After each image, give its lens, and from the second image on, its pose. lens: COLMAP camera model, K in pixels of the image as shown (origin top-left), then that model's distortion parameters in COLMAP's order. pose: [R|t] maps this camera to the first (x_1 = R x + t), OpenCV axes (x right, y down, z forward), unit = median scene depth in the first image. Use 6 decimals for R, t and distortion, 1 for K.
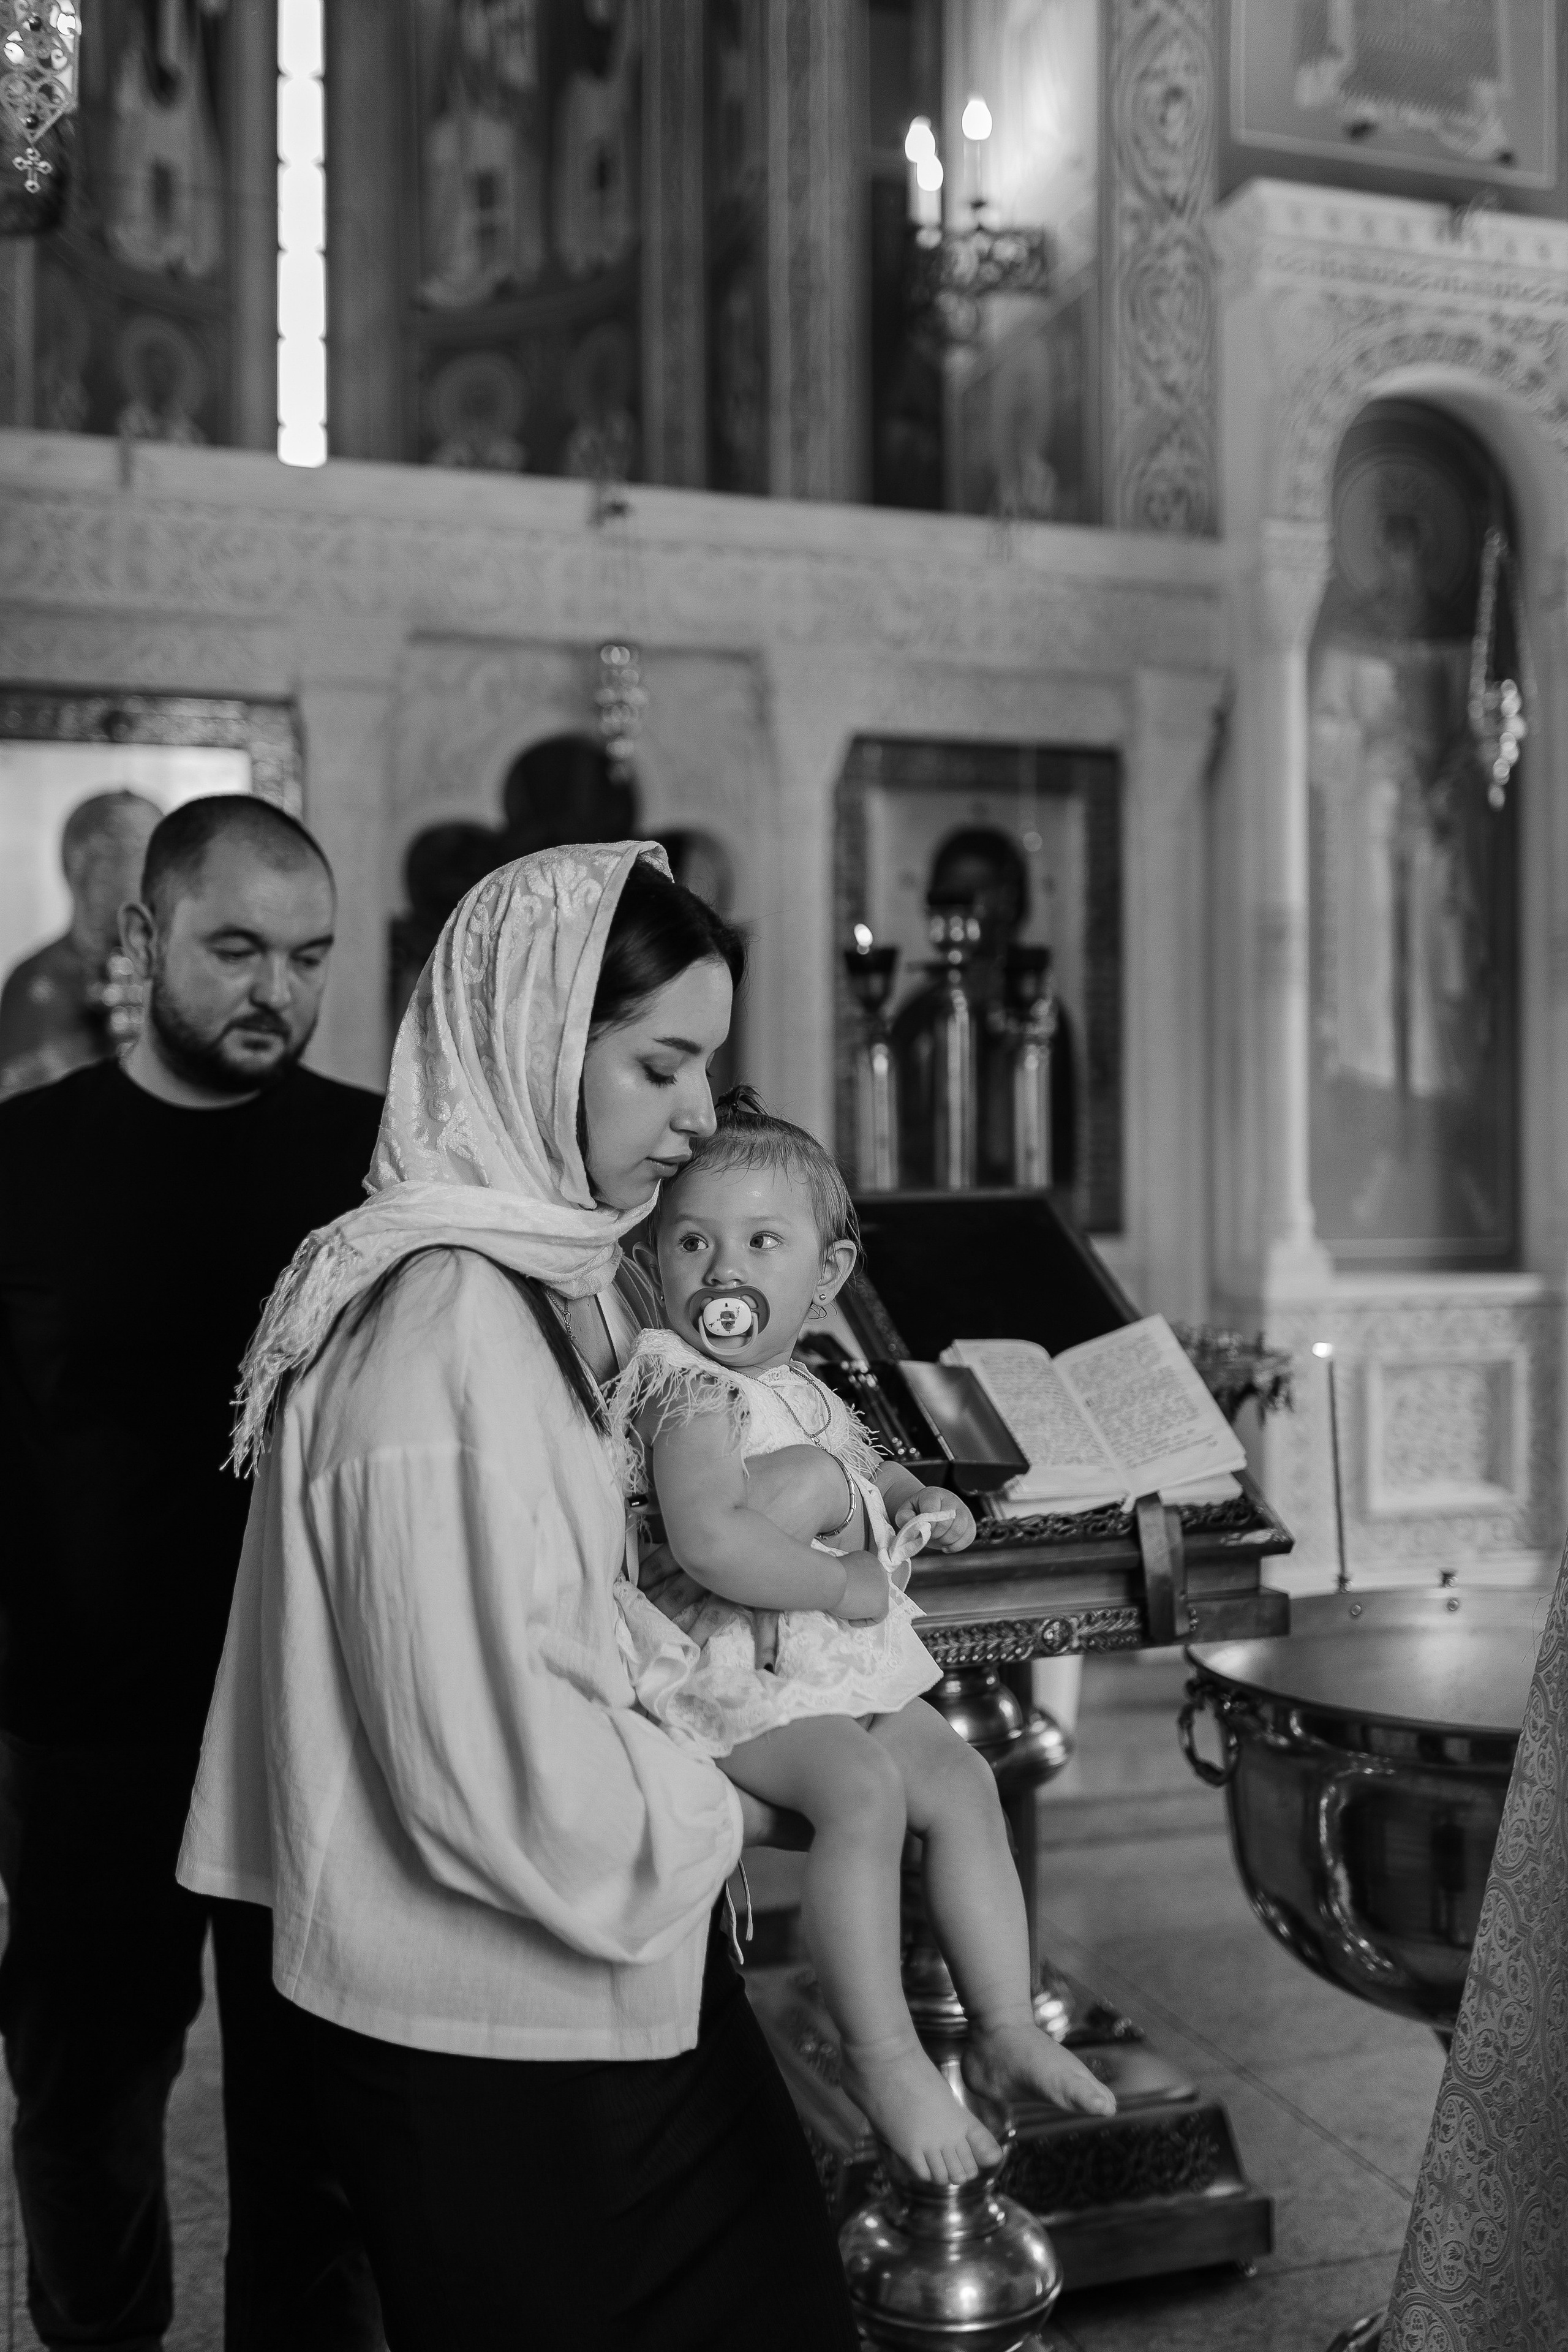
lens RADIAL K [[2346.6, 0, 784.0], [0, 2346.6, 1176.0], [0, 0, 1]] dist [-0.013062, -0.004845]
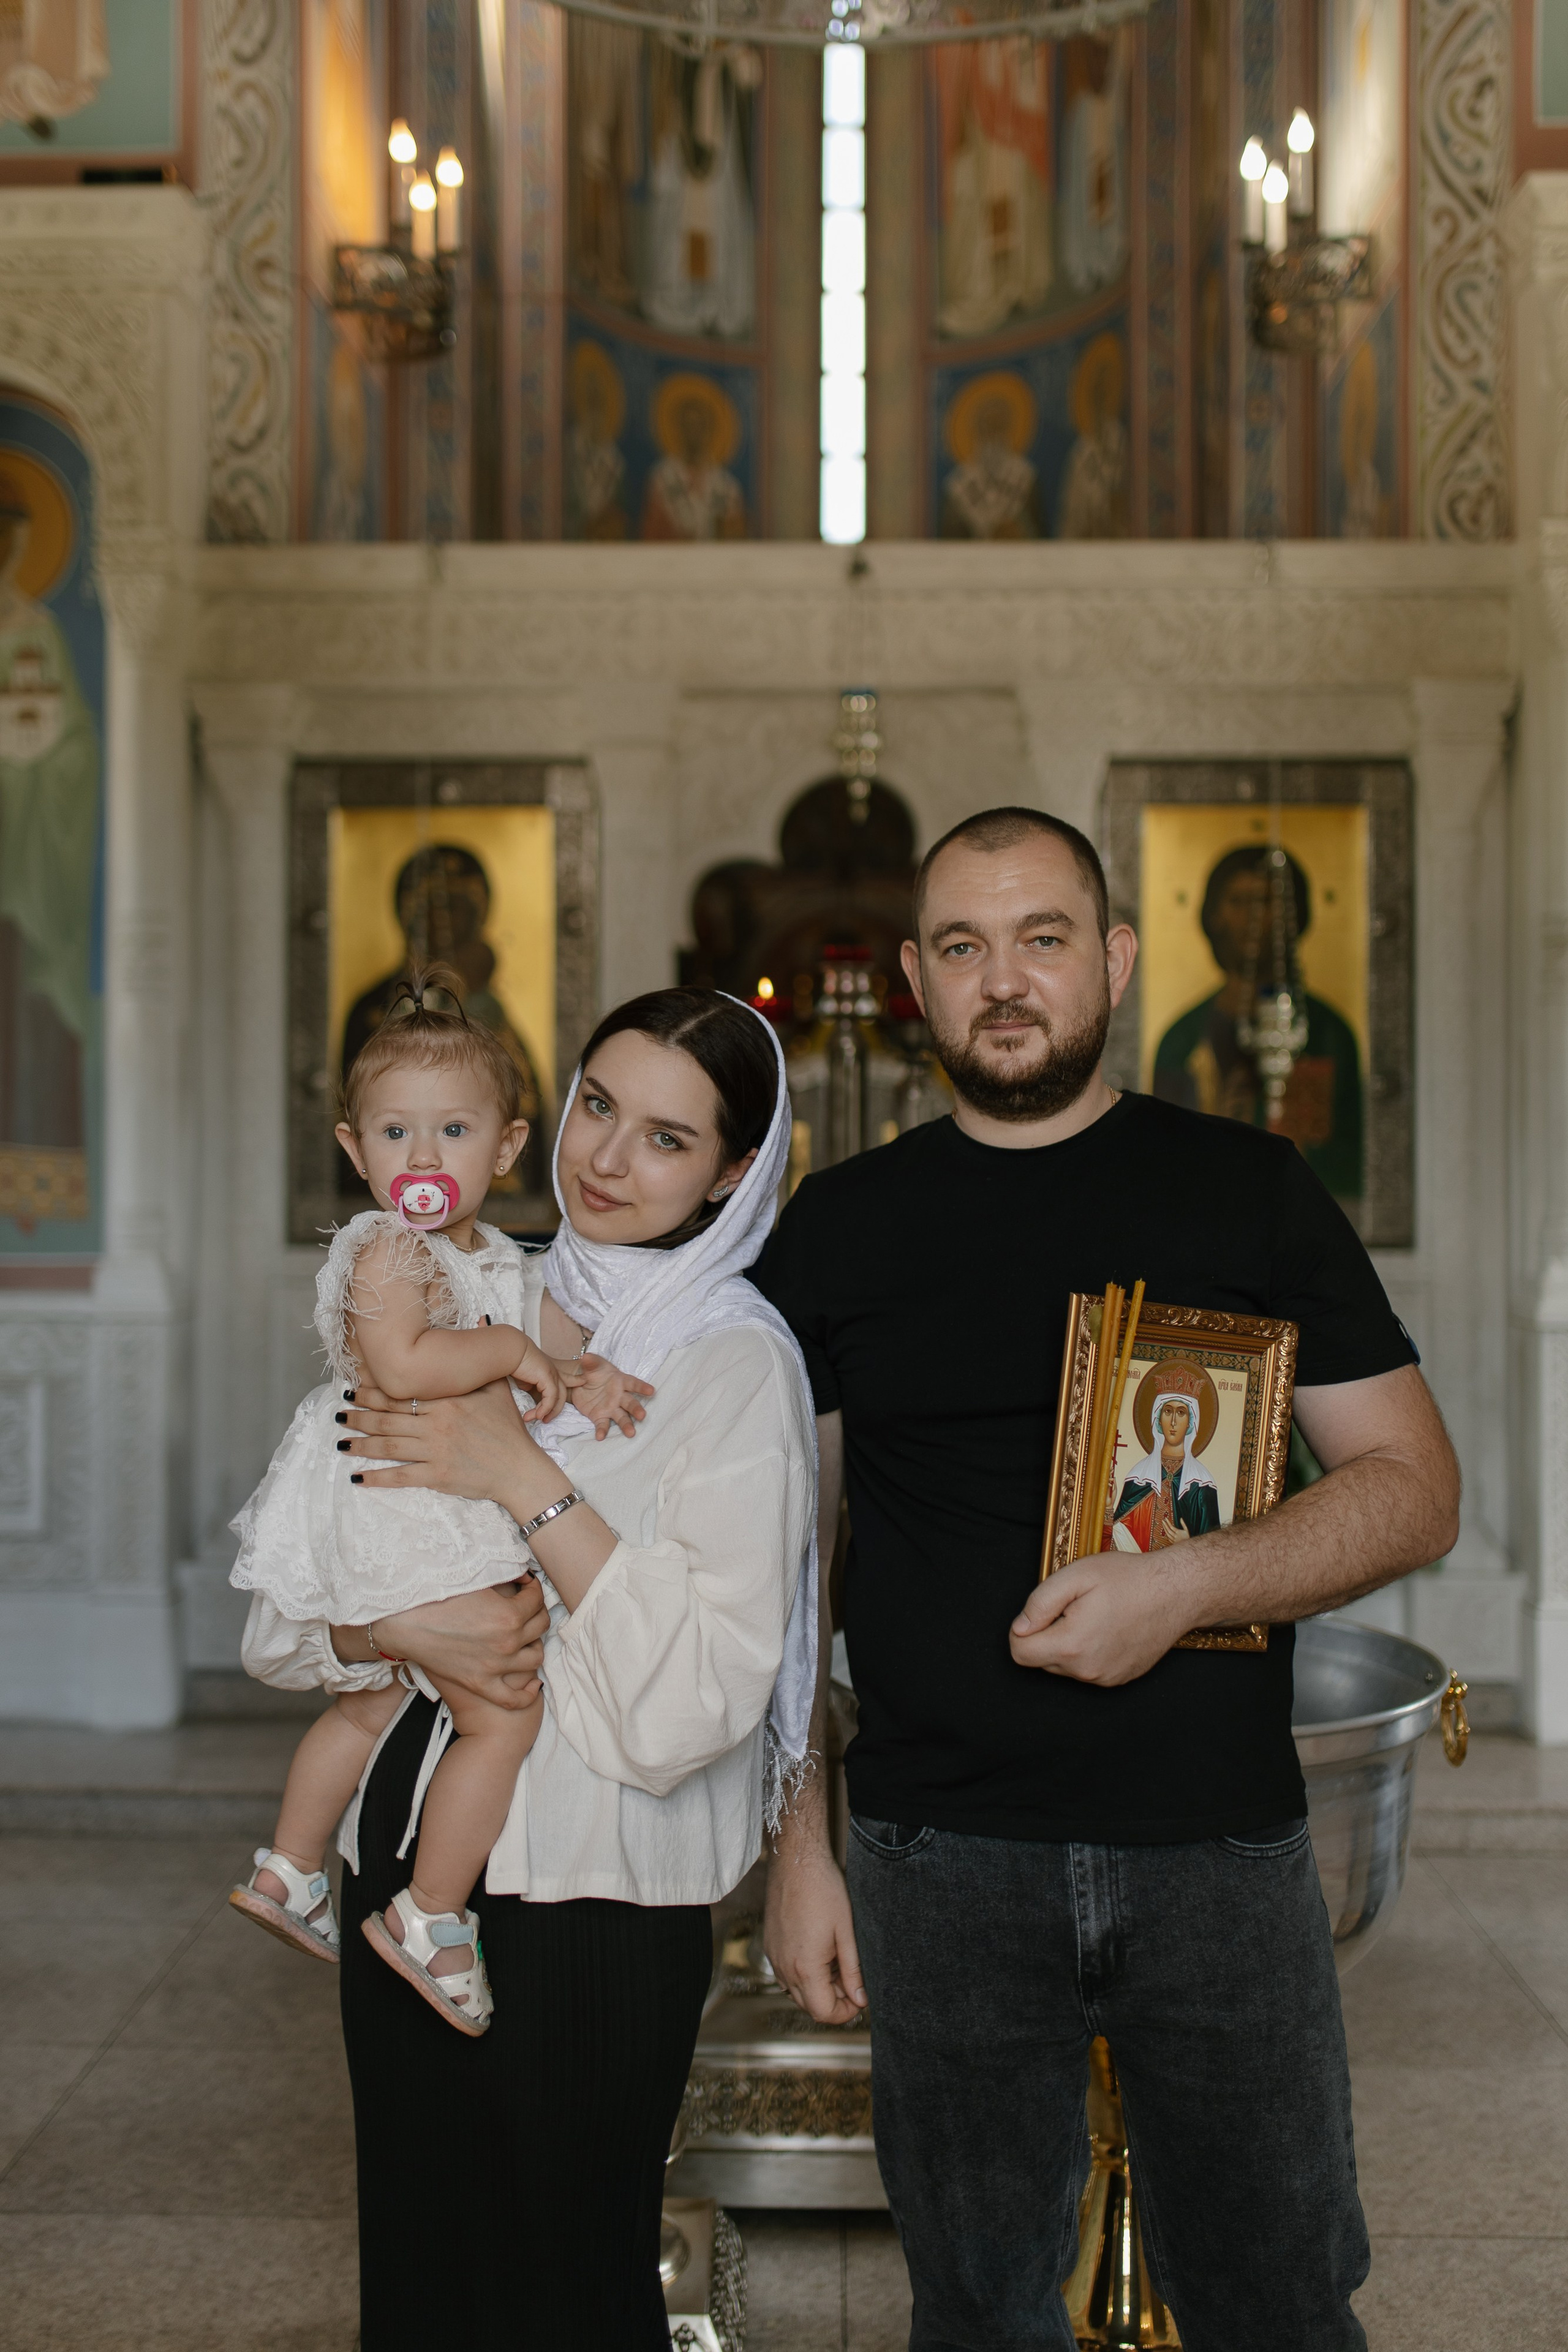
lens RADIAL K [[2395.6, 0, 728.3], [0, 2395.6, 1120.9], [0, 0, 1]] dist [-0.007748, 0.007511]
pose [[0.937733, 0.002619, -0.347347, 0.222846], [-0.007687, 0.999883, -0.013215, -0.012934], [0.347271, 0.015063, 0.937644, -0.044868]]
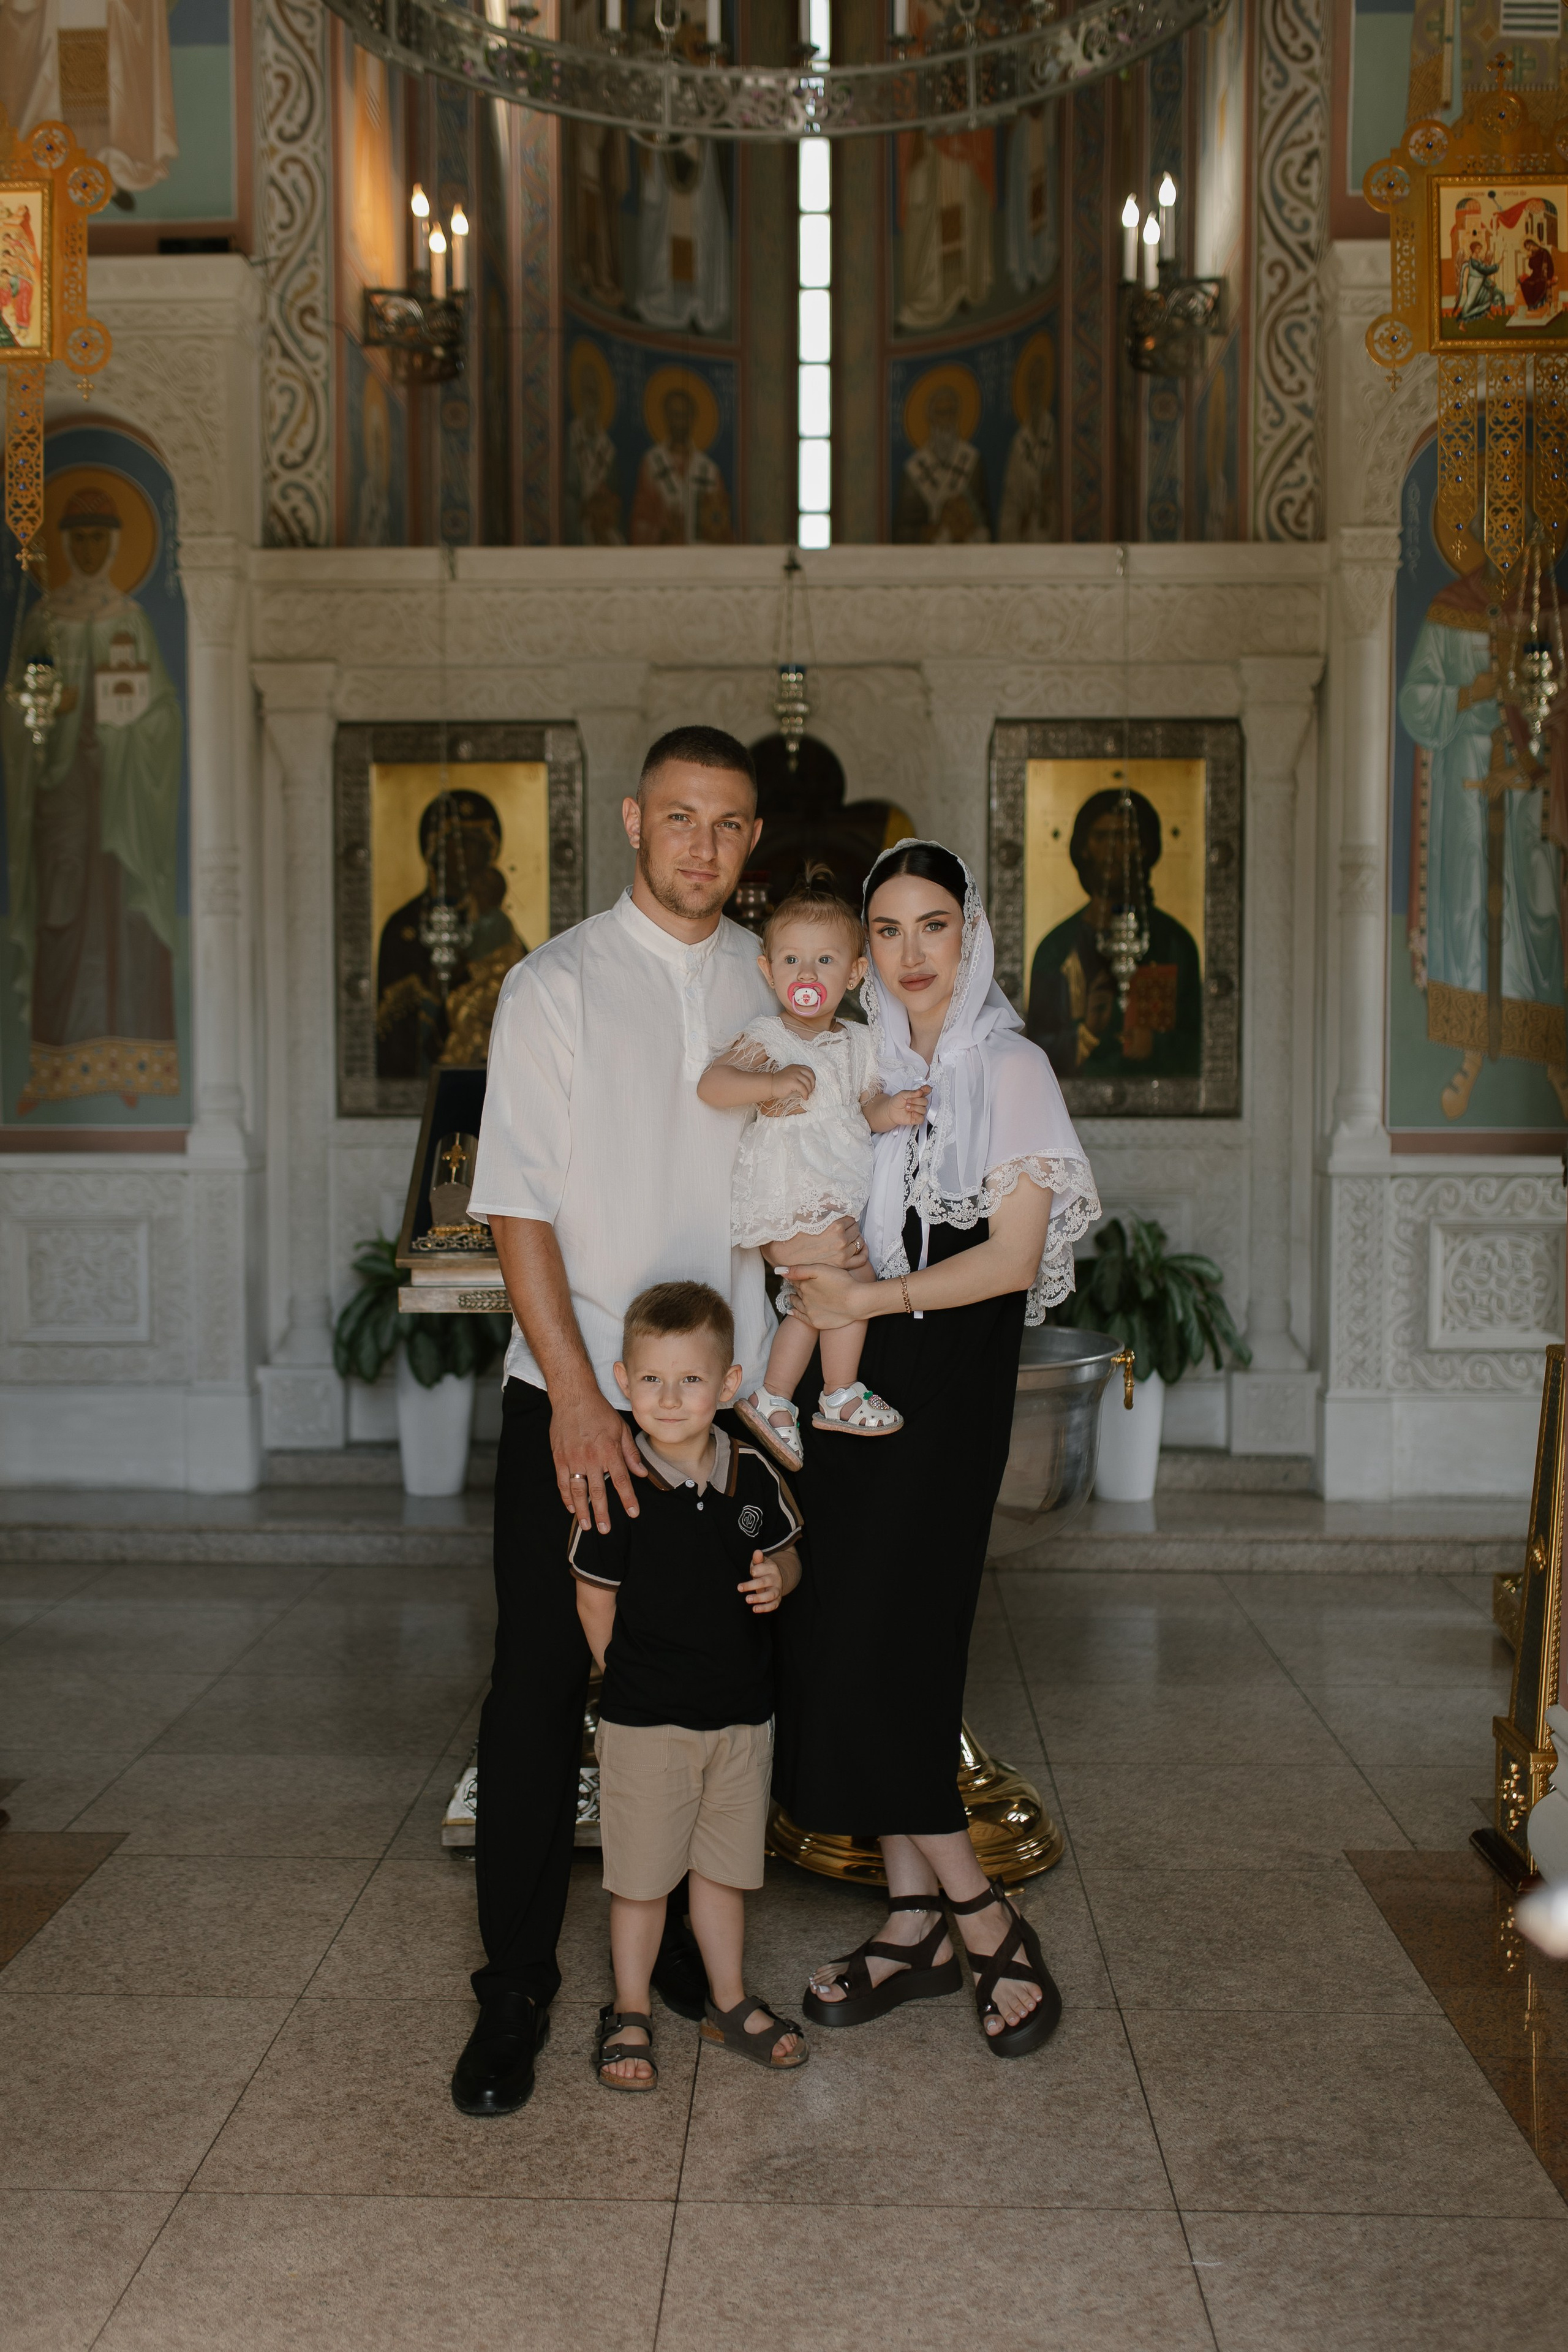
lens RADIAL K [[2314.1, 0, 743.3], [0, 2314.1, 1198.7], [0, 0, 1]] dist [-0.005546, 0.011884]
pose [[0.937833, 0.021890, -0.346396, 0.320597], [-0.004781, 0.998729, 0.050169, 0.008764], [0.347054, -0.045394, 0.936746, -0.230517]]
